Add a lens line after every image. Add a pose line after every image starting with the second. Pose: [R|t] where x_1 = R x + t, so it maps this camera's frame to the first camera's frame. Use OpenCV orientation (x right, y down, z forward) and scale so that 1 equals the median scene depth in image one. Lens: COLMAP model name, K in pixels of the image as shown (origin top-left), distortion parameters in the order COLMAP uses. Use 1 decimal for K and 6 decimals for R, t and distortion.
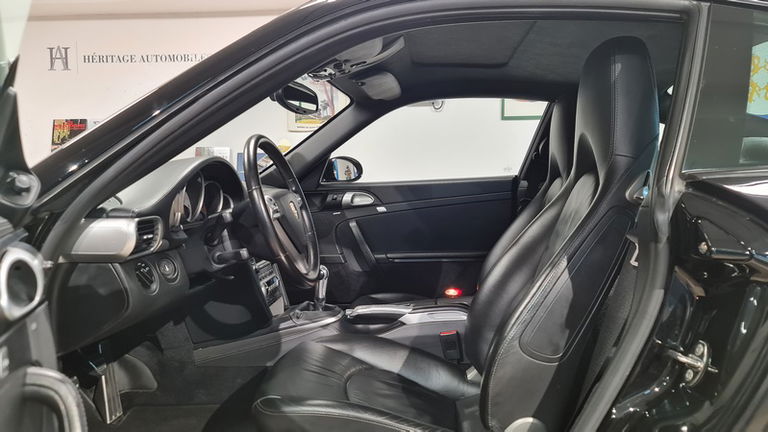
lens RADIAL K [[544.8, 0, 380.3], [0, 544.8, 220.7], [0, 0, 1]] dist [0.074806, -0.092842]
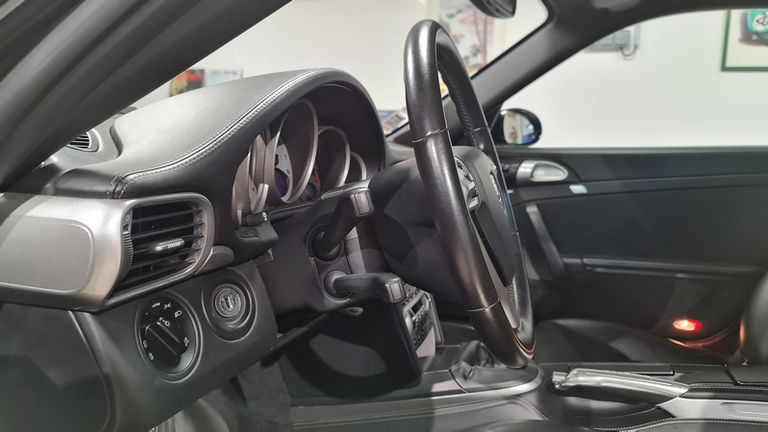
lens RADIAL K [[554.0, 0, 384.0], [0, 554.0, 216.0], [0, 0, 1]] dist [0.076734, -0.100295]
pose [[0.977599, 0.062394, -0.201013, -0.140208], [-0.053671, 0.997377, 0.048565, -0.014135], [0.203516, -0.036688, 0.978384, 0.466259]]
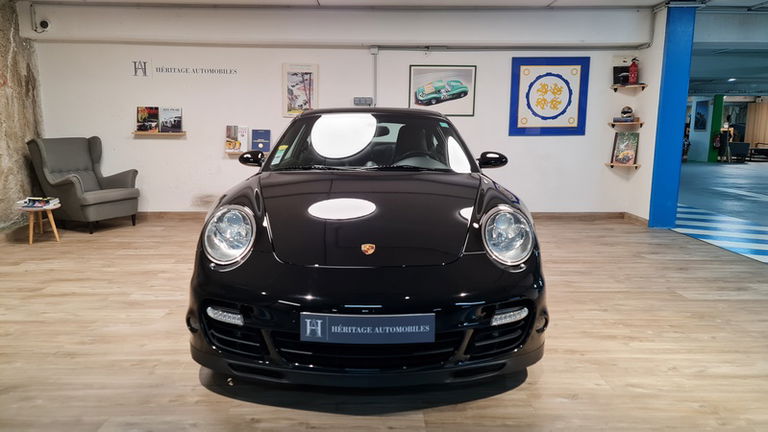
lens RADIAL K [[544.8, 0, 380.3], [0, 544.8, 220.7], [0, 0, 1]] dist [0.074806, -0.092842]
pose [[0.993589, 0.006545, 0.112864, -0.161812], [-0.017219, 0.995437, 0.093859, -0.034214], [-0.111735, -0.095201, 0.989167, -1.976433]]
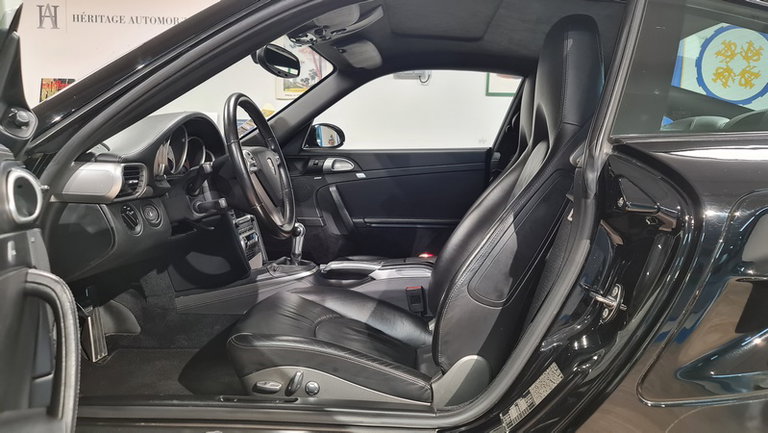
lens RADIAL K [[544.8, 0, 380.3], [0, 544.8, 221.2], [0, 0, 1]] dist [0.074806, -0.092842]
pose [[0.999193, 0.034719, 0.020206, 0.033645], [-0.035577, 0.998408, 0.043766, 0.030315], [-0.018654, -0.044450, 0.998837, -0.072468]]
